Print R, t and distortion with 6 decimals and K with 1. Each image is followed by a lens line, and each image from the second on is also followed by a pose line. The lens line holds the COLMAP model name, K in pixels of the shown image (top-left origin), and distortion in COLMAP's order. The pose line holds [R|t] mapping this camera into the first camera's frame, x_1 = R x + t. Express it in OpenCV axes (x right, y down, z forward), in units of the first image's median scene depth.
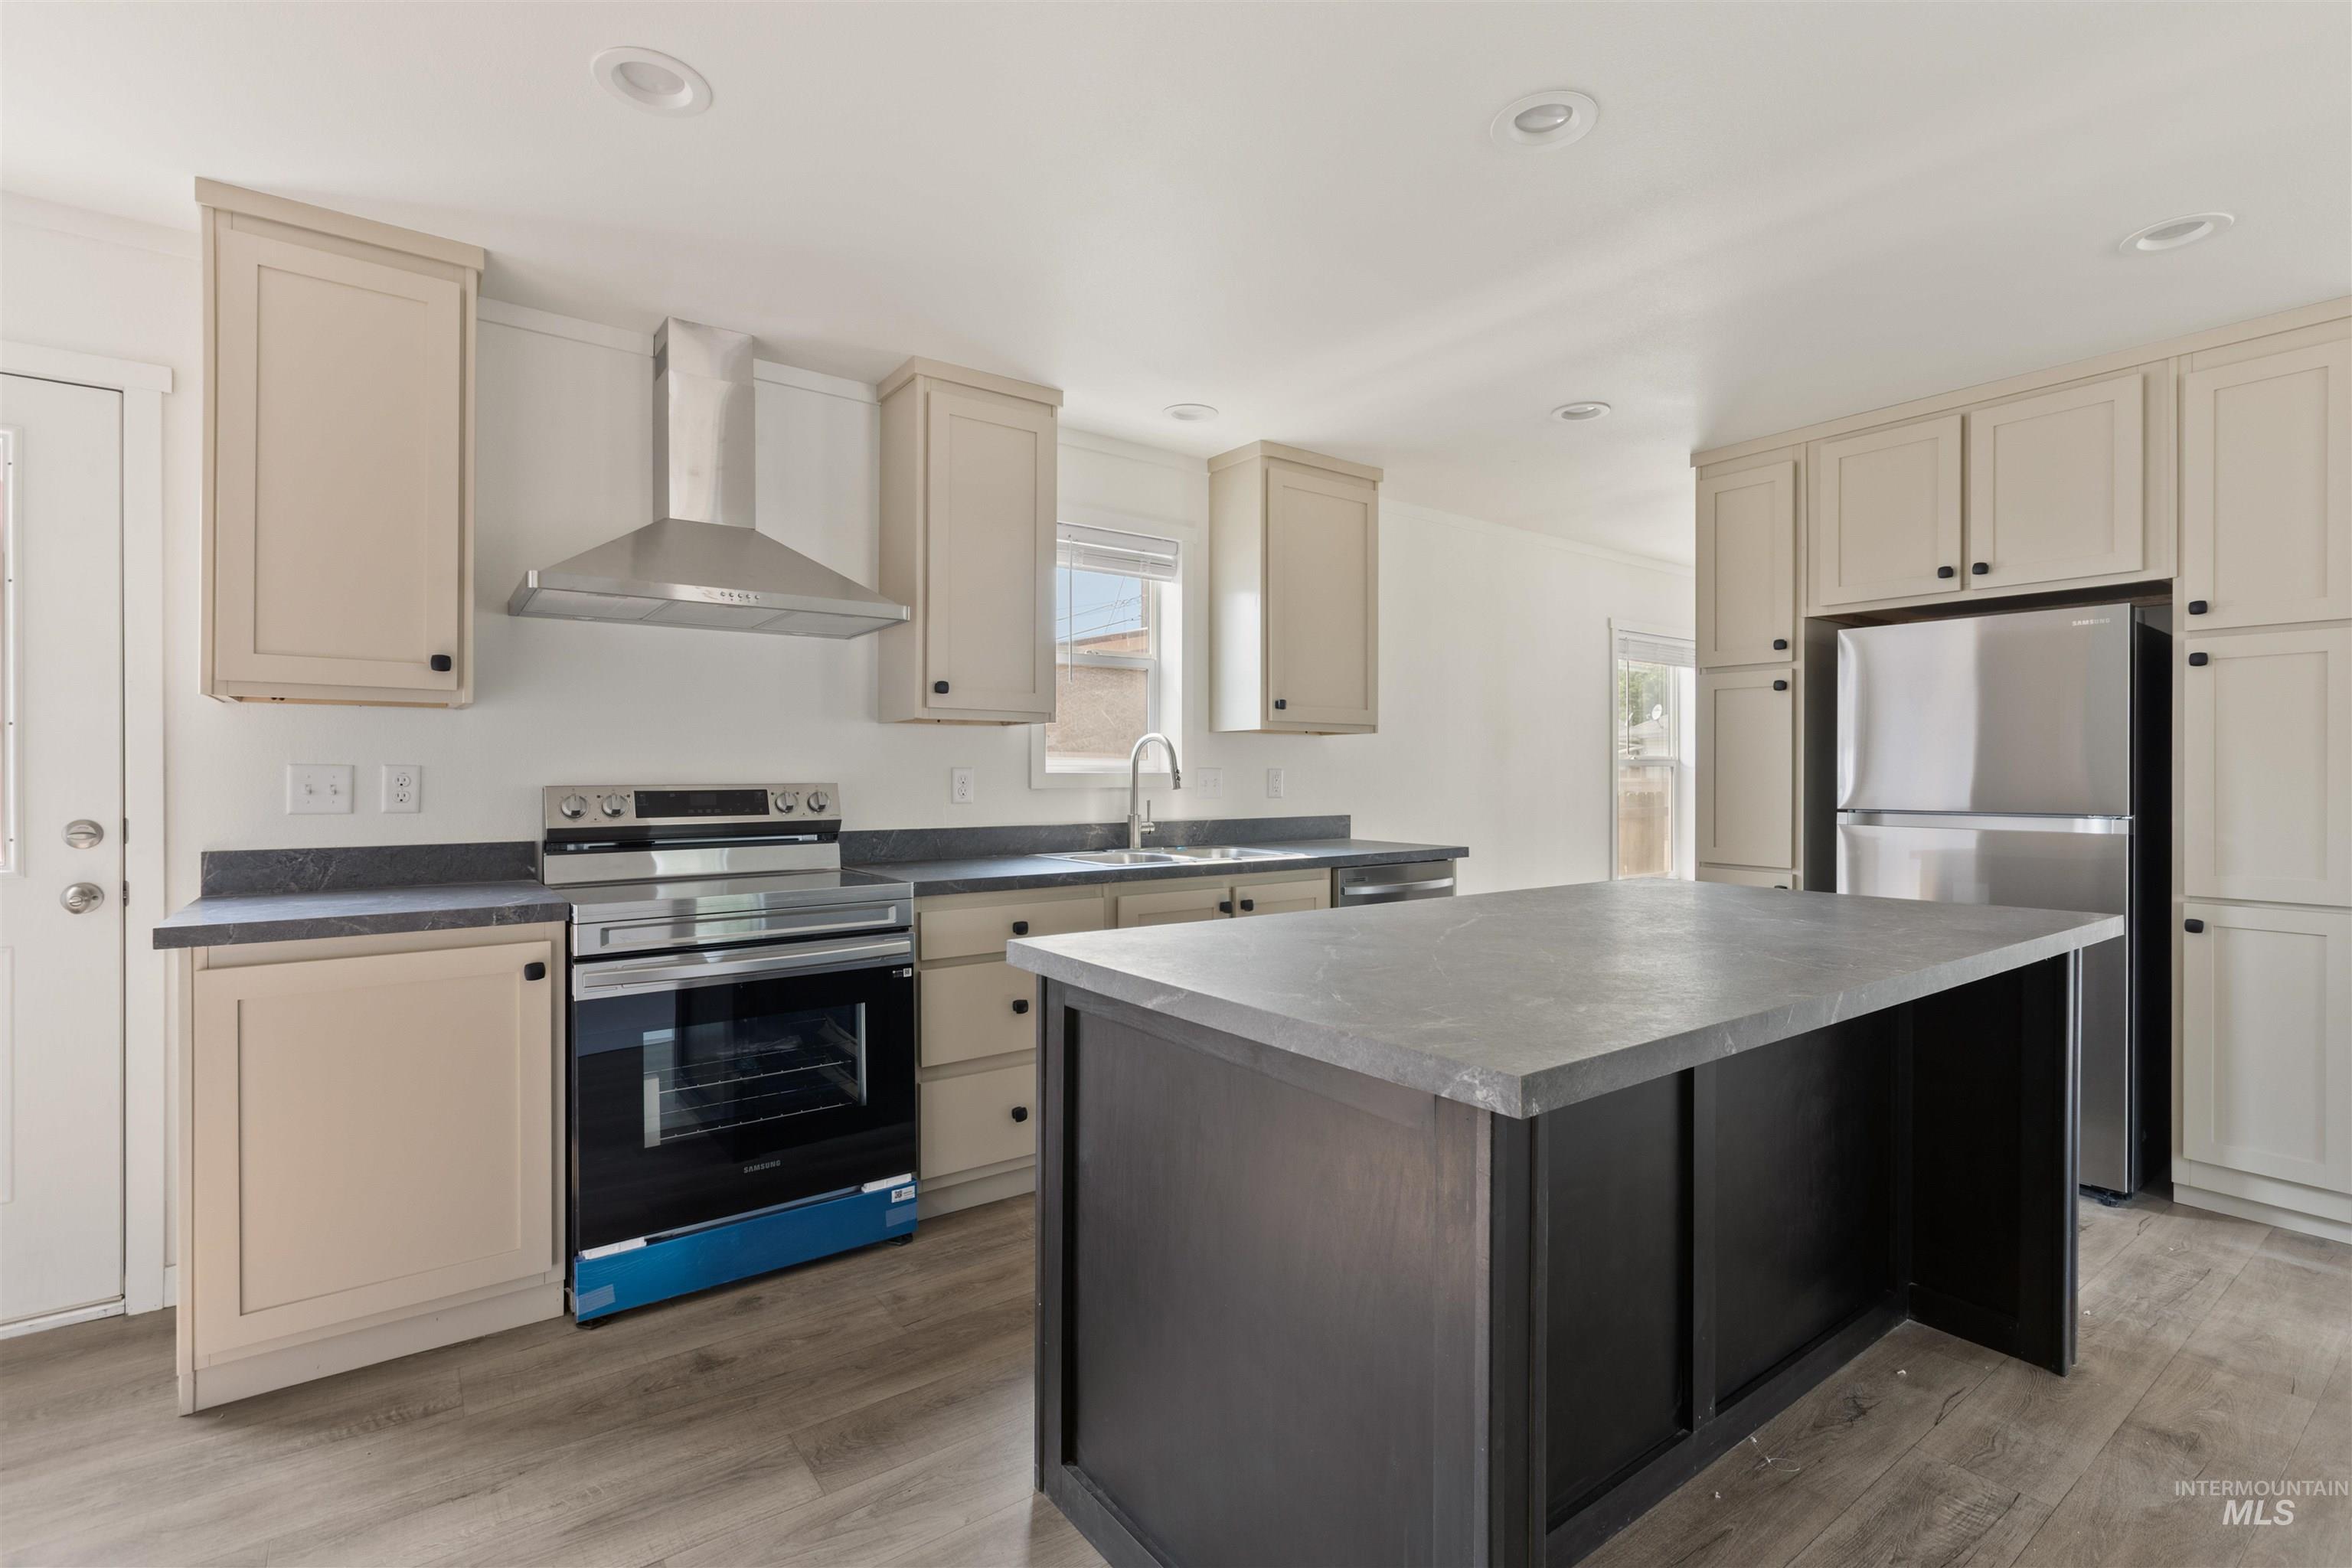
lens RADIAL K [[1065.2, 0, 1149.2], [0, 1065.2, 772.4], [0, 0, 1]] dist [-0.002050, -0.000781]
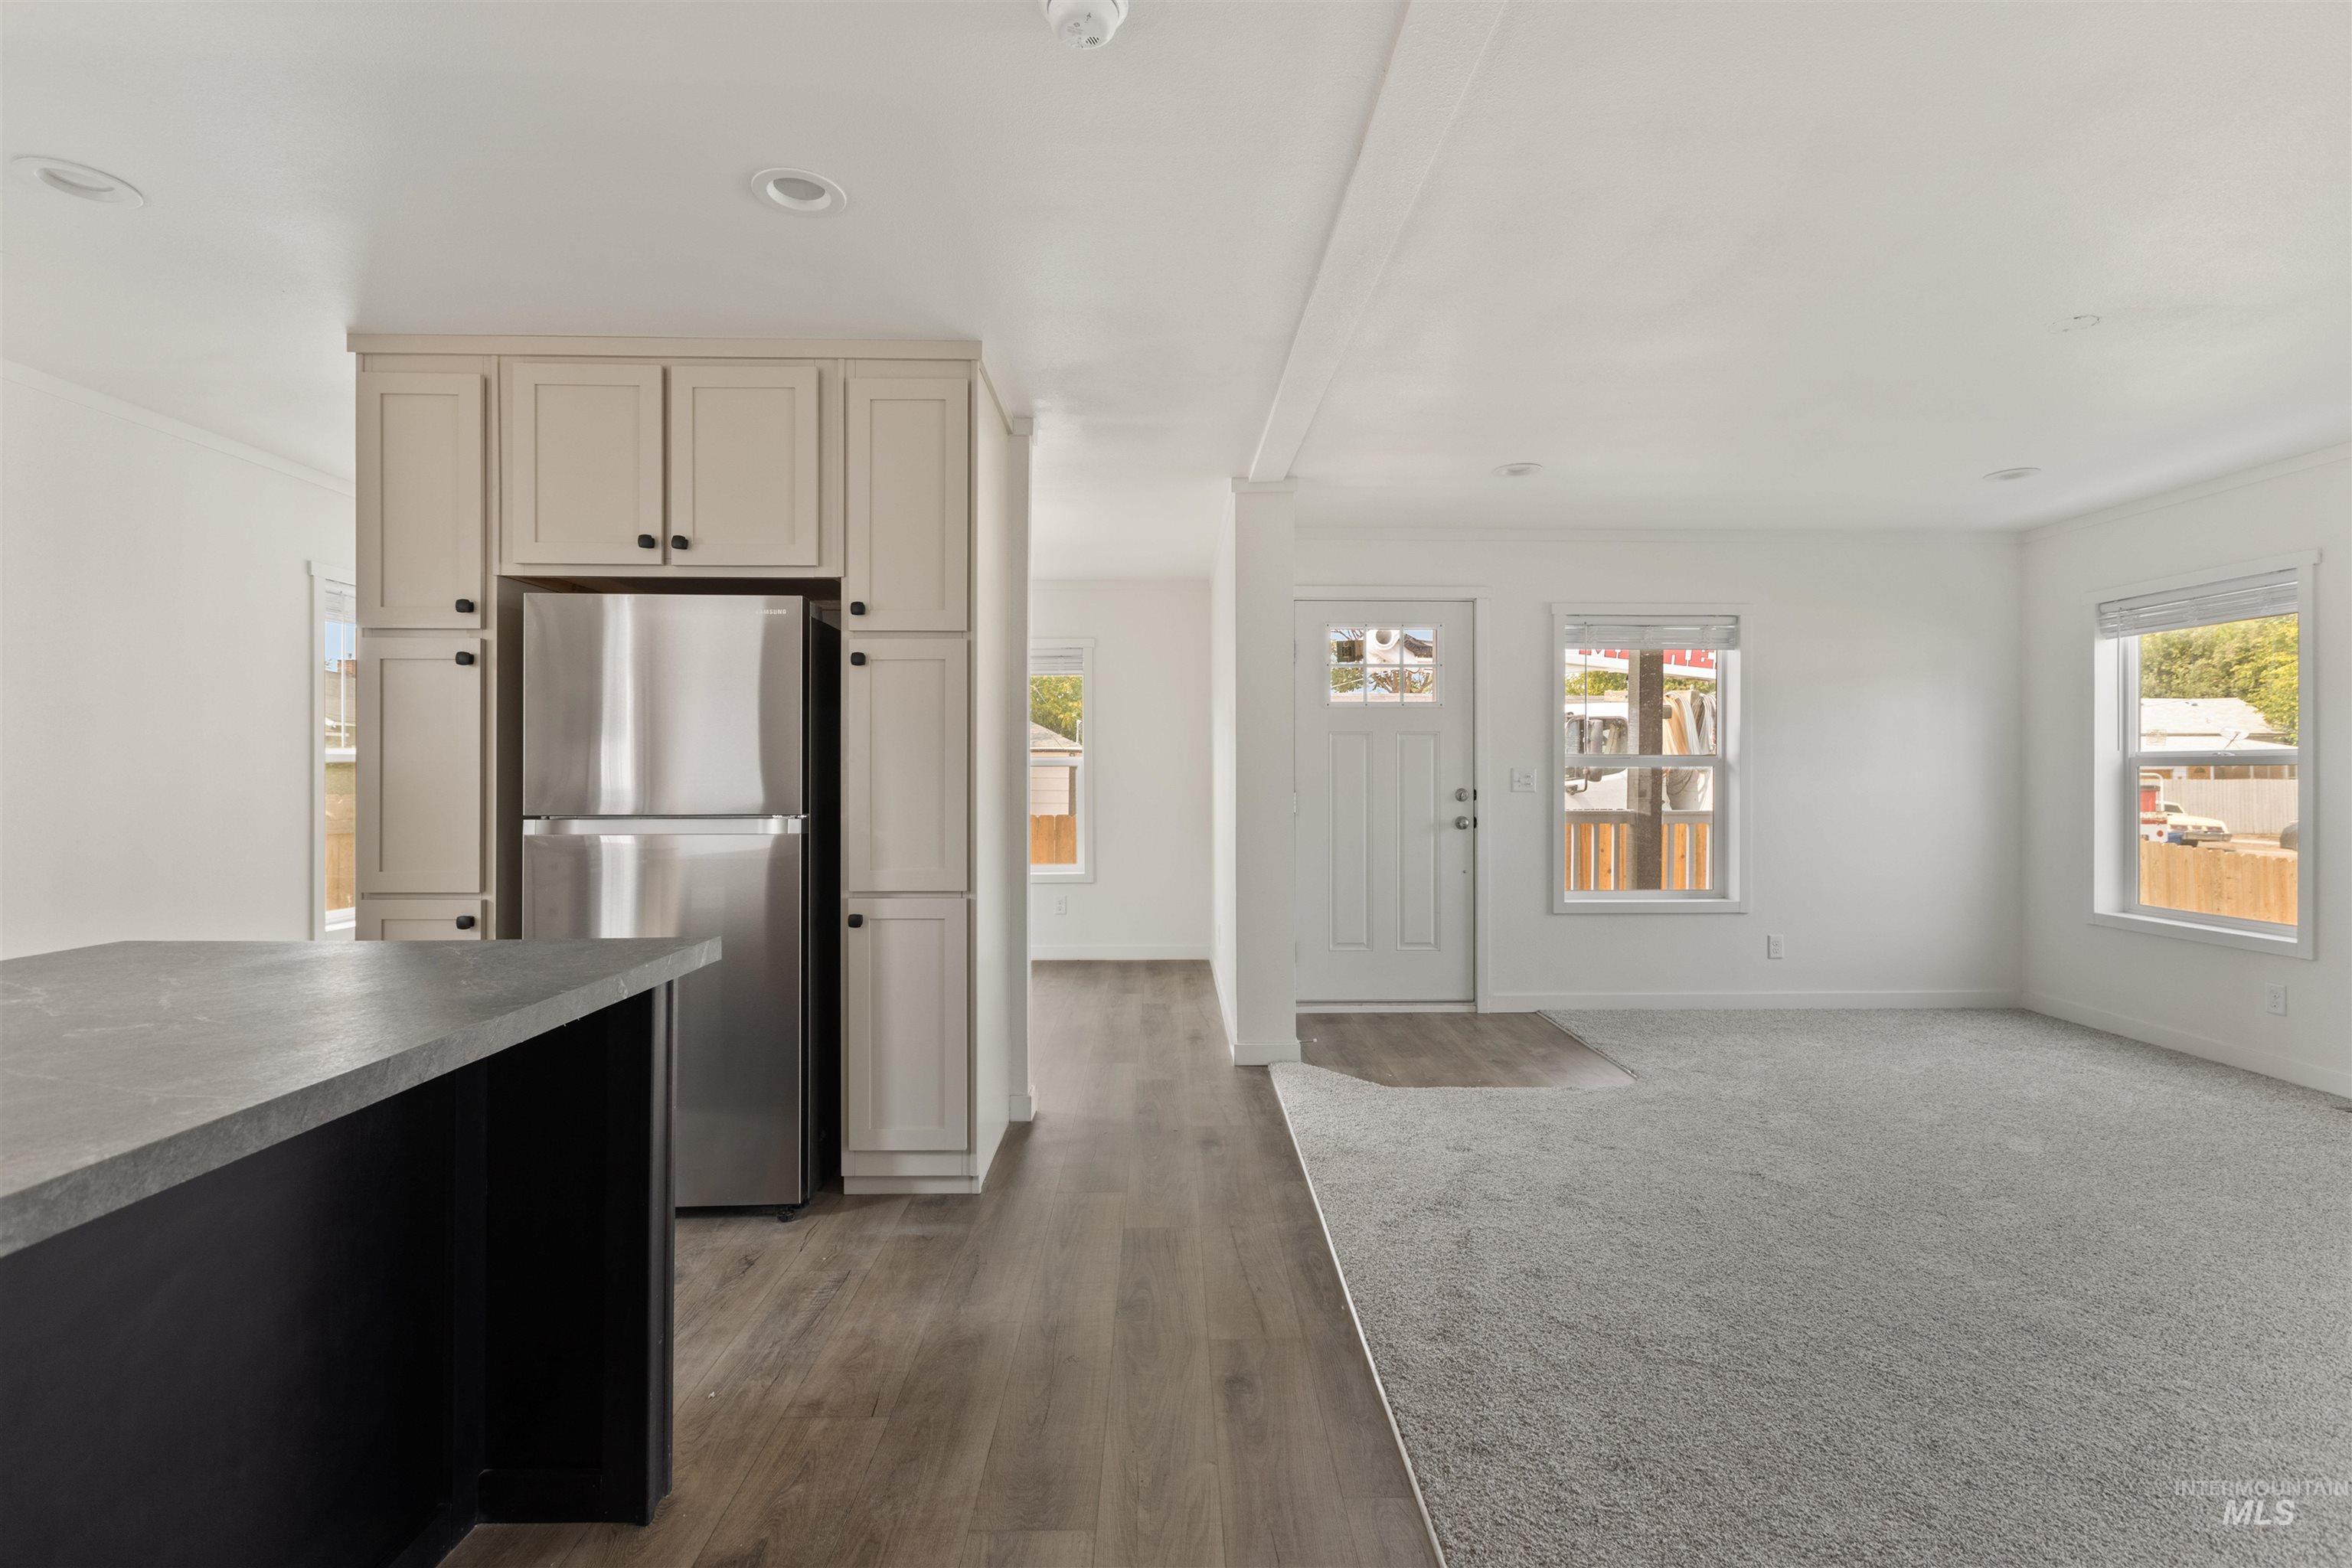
lens RADIAL K [[1069.4, 0, 1188.6], [0, 1069.4, 768.0], [0, 0, 1]] dist [-0.000709, -0.000162]
pose [[0.568241, 0.002329, 0.822859, 0.315164], [0.001101, 0.999993, -0.003591, 0.002040], [-0.822862, 0.002946, 0.568234, 0.151287]]
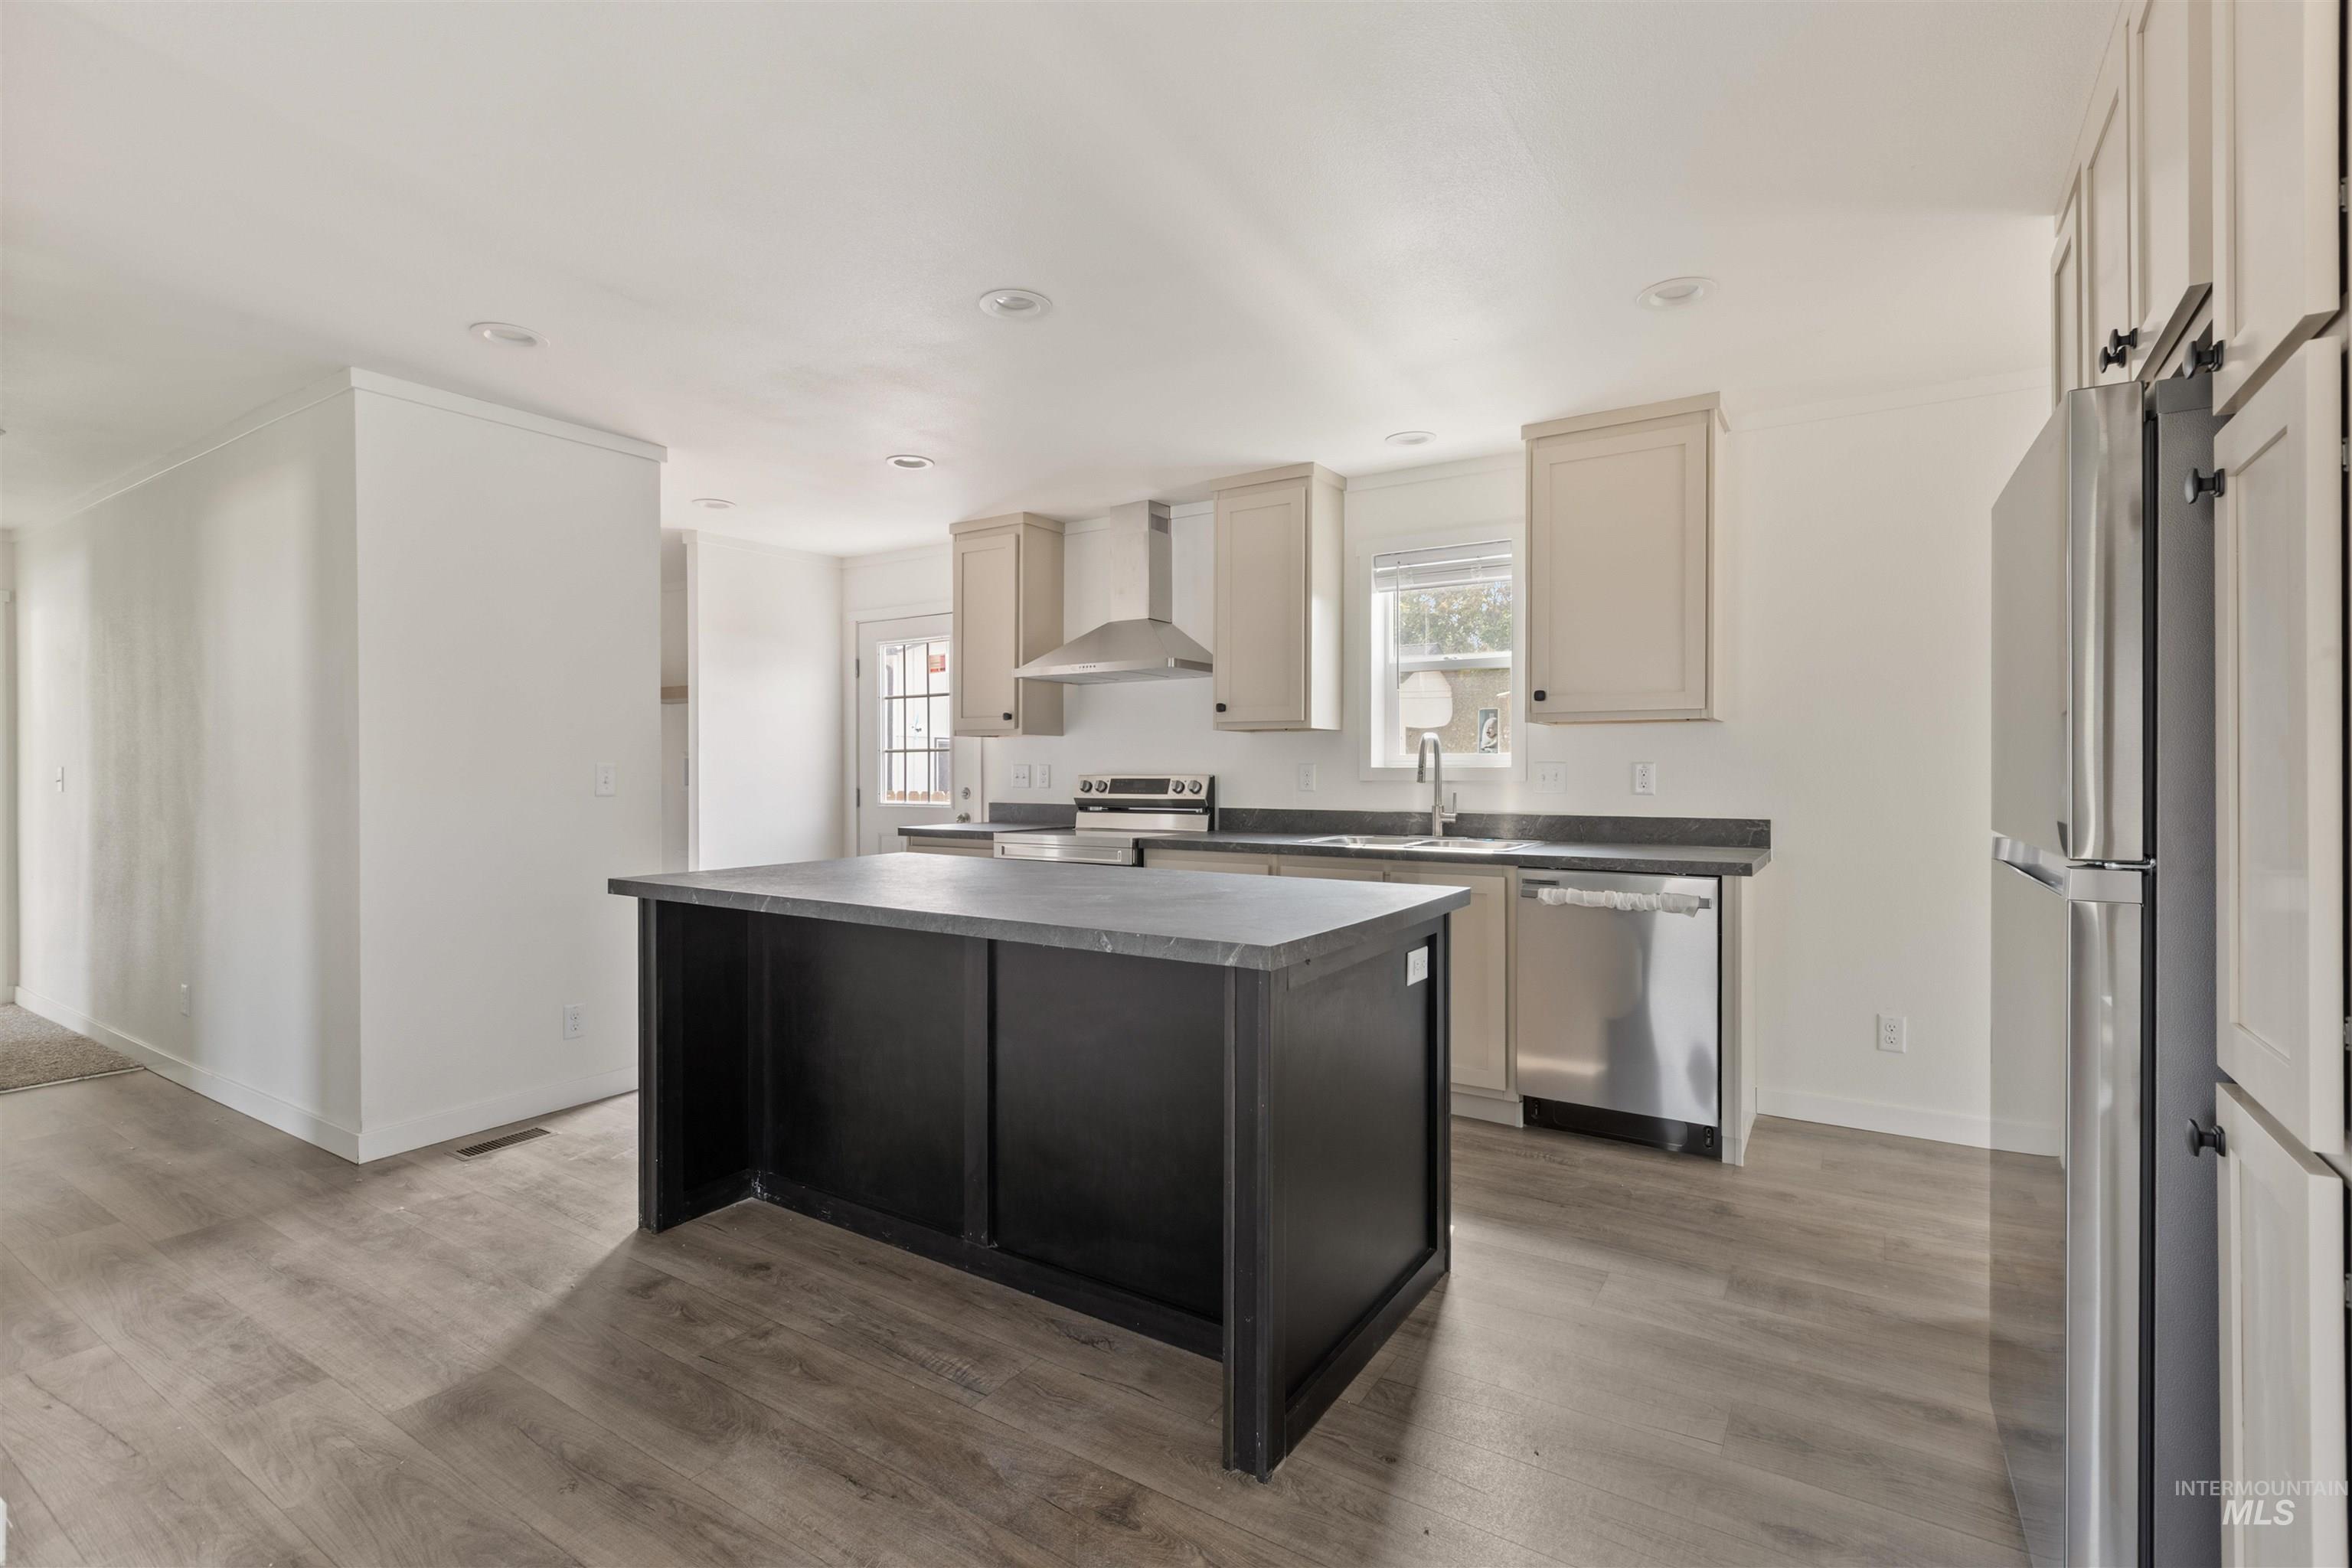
lens RADIAL K [[1069.4, 0, 1188.6], [0, 1069.4, 768.0], [0, 0, 1]] dist [-0.000709, -0.000162]
pose [[0.360132, -0.001055, -0.932901, 1.226664], [0.003503, 0.999994, 0.000222, -0.000087], [0.932895, -0.003348, 0.360133, 0.488841]]
